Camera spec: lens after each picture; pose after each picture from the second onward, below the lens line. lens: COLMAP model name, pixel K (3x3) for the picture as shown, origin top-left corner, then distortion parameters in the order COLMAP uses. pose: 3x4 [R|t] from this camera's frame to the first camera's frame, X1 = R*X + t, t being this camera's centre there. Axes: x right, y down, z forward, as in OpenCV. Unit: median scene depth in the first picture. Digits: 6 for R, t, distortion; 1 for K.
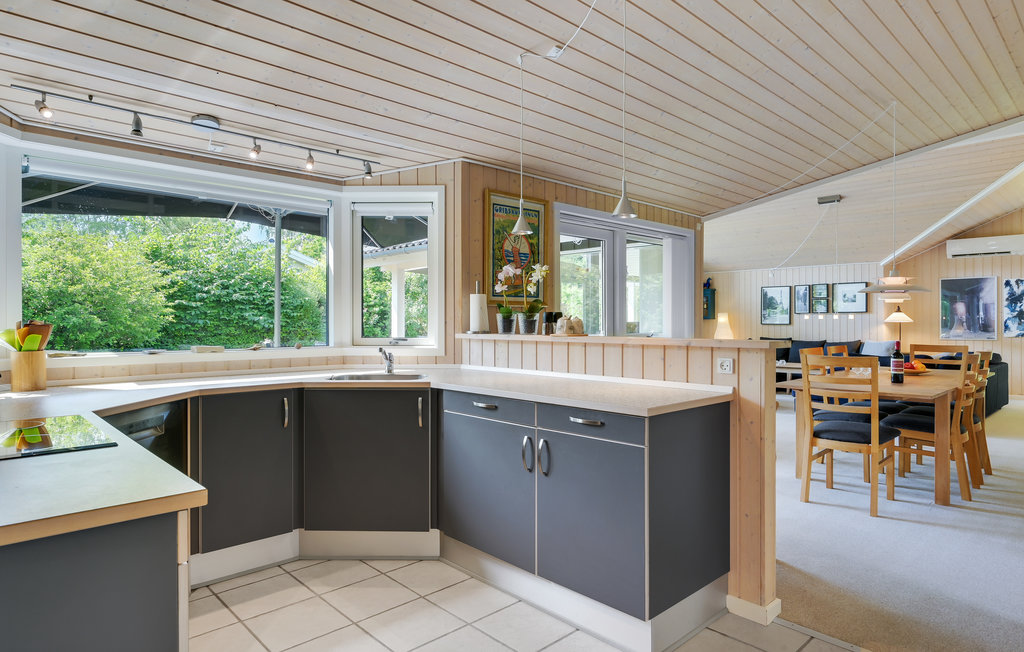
lens RADIAL K [[580.7, 0, 512.2], [0, 580.7, 319.2], [0, 0, 1]] dist [-0.004122, -0.002193]
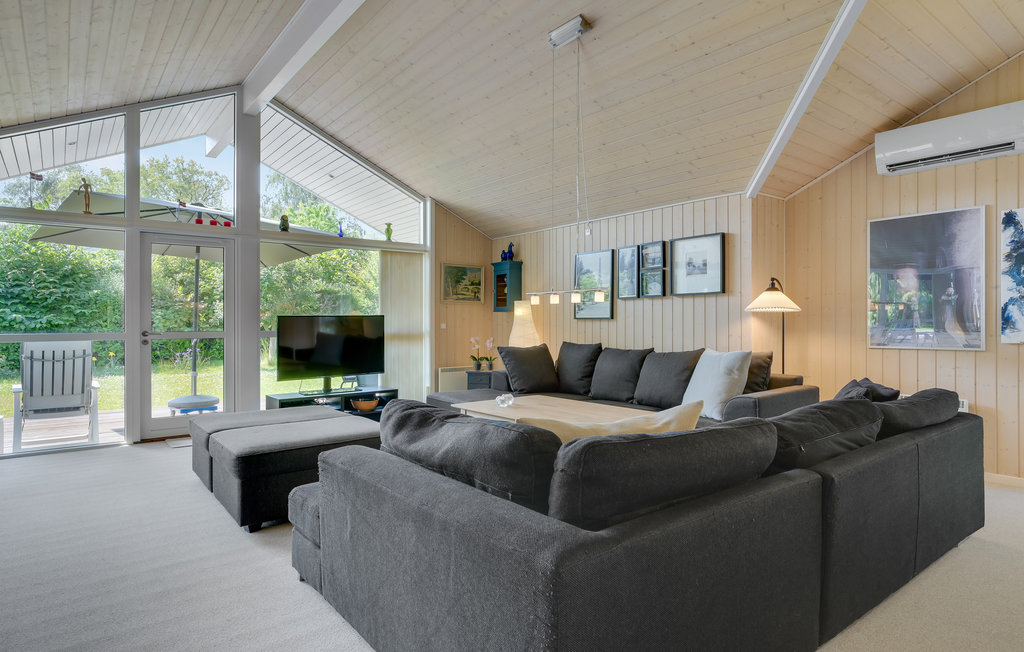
lens RADIAL K [[571.9, 0, 517.7], [0, 571.9, 324.4], [0, 0, 1]] dist [-0.004740, -0.000611]
pose [[0.996343, -0.003864, -0.085358, 0.507701], [0.004493, 0.999964, 0.007177, 0.011485], [0.085328, -0.007534, 0.996324, 0.524068]]
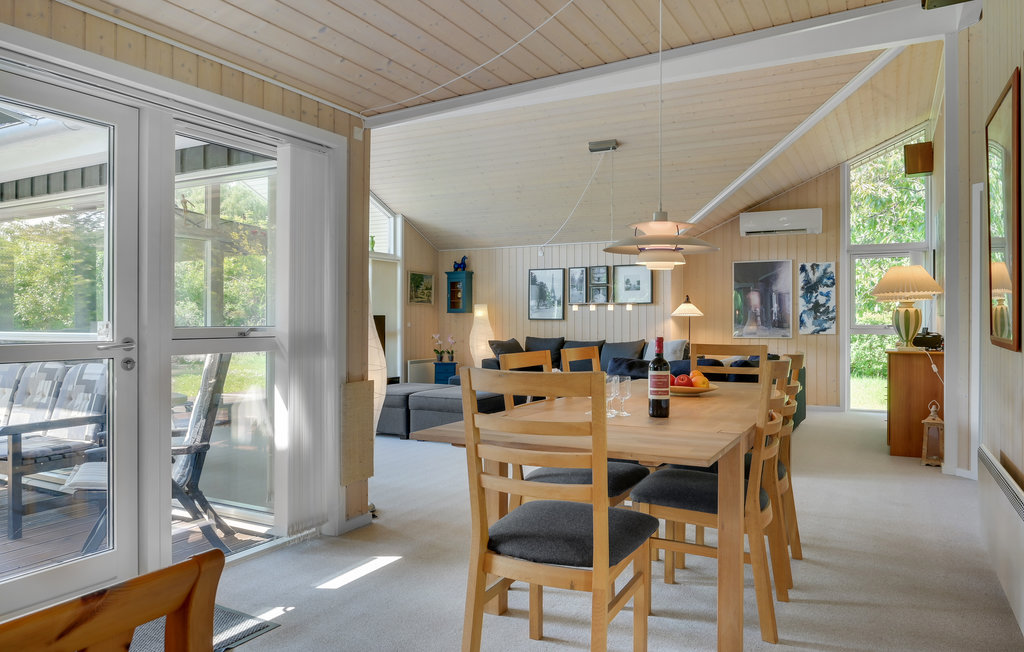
lens RADIAL K [[696.6, 0, 512.4], [0, 696.6, 318.2], [0, 0, 1]] dist [-0.018765, 0.001007]
pose [[0.947039, 0.001883, 0.321112, 0.148563], [-0.001646, 0.999998, -0.001011, 0.009419], [-0.321114, 0.000429, 0.947041, 0.196906]]
